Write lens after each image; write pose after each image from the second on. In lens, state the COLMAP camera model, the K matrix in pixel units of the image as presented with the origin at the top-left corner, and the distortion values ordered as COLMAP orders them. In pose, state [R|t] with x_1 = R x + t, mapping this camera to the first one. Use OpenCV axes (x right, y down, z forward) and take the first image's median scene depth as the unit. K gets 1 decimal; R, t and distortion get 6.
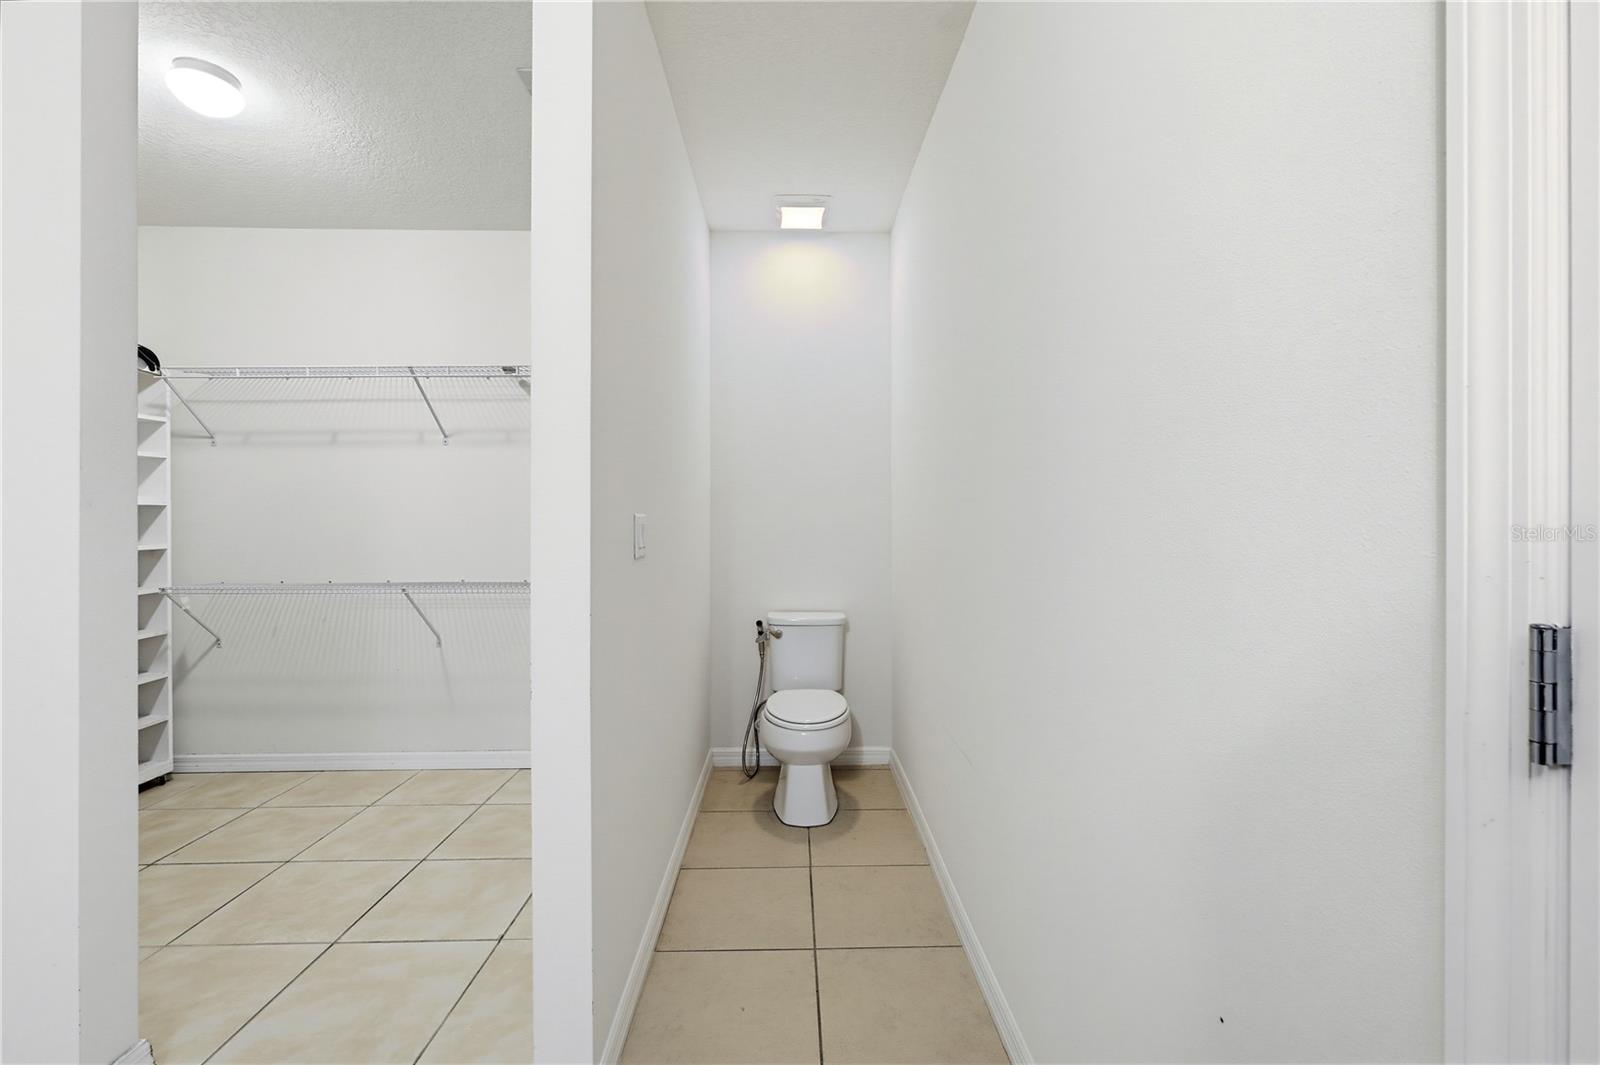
lens RADIAL K [[676.3, 0, 802.8], [0, 676.3, 521.7], [0, 0, 1]] dist [0.000928, 0.000223]
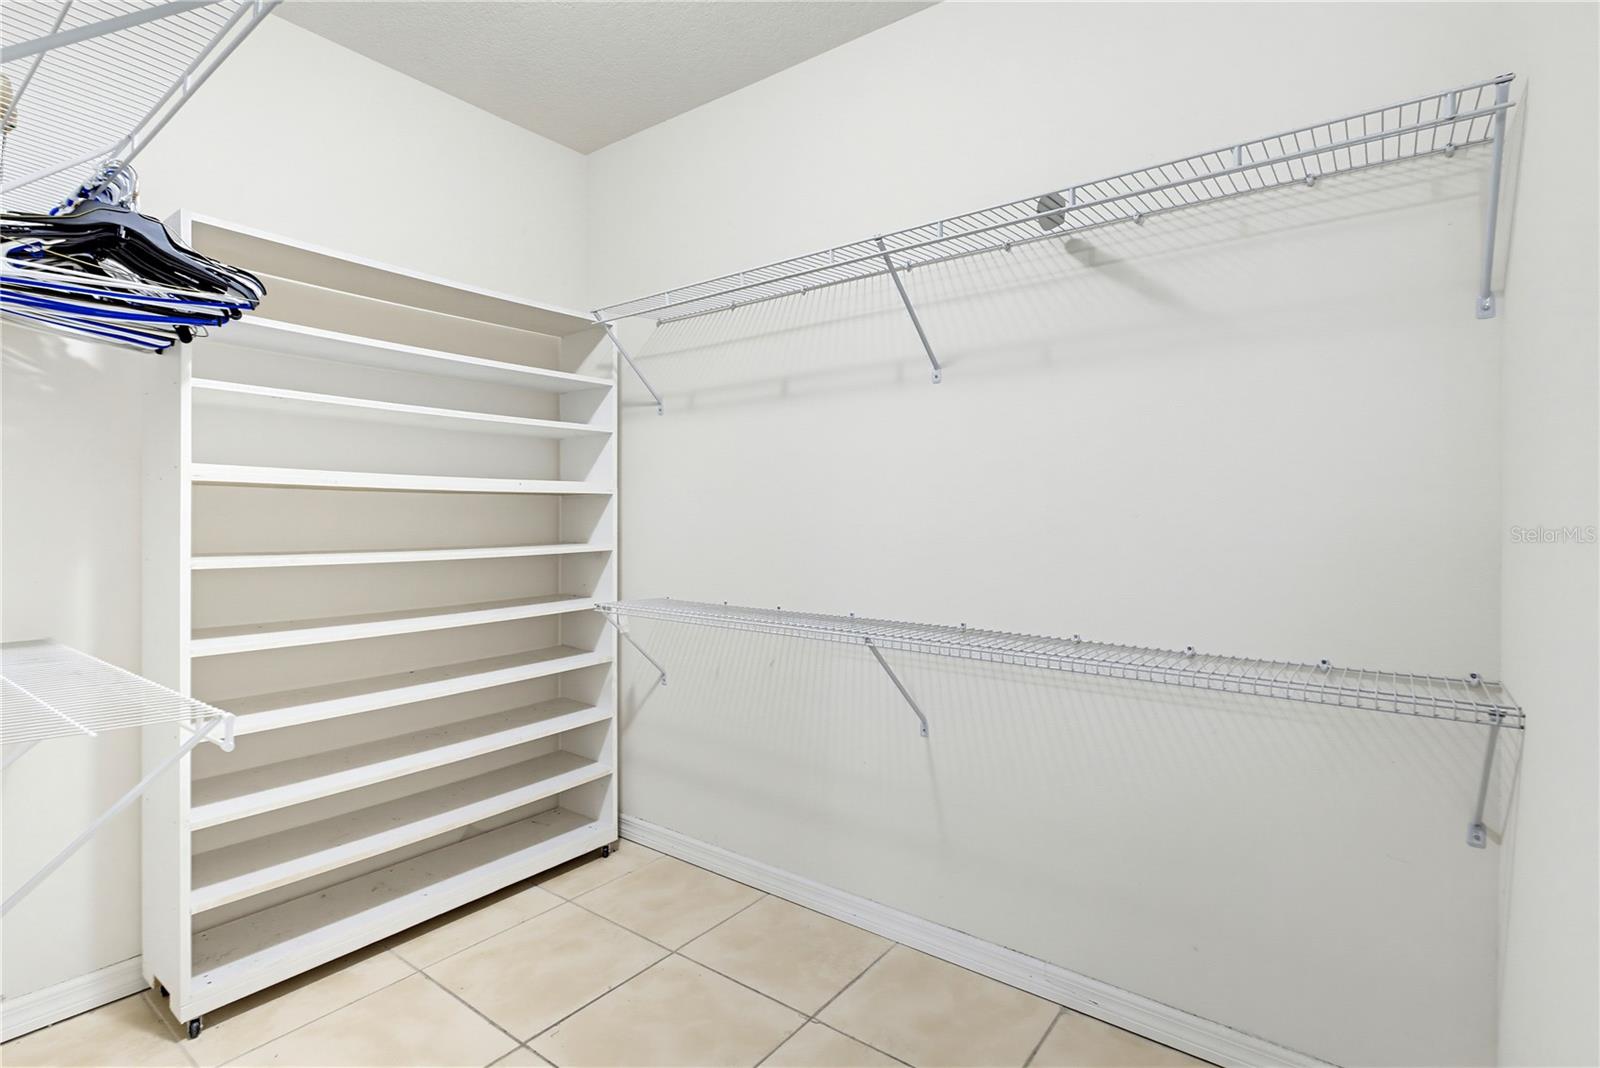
lens RADIAL K [[771.5, 0, 802.4], [0, 771.5, 515.2], [0, 0, 1]] dist [-0.002777, -0.000103]
pose [[0.784782, 0.005691, -0.619746, -0.220828], [-0.004597, 0.999984, 0.003361, -0.004042], [0.619755, 0.000211, 0.784796, 0.434105]]
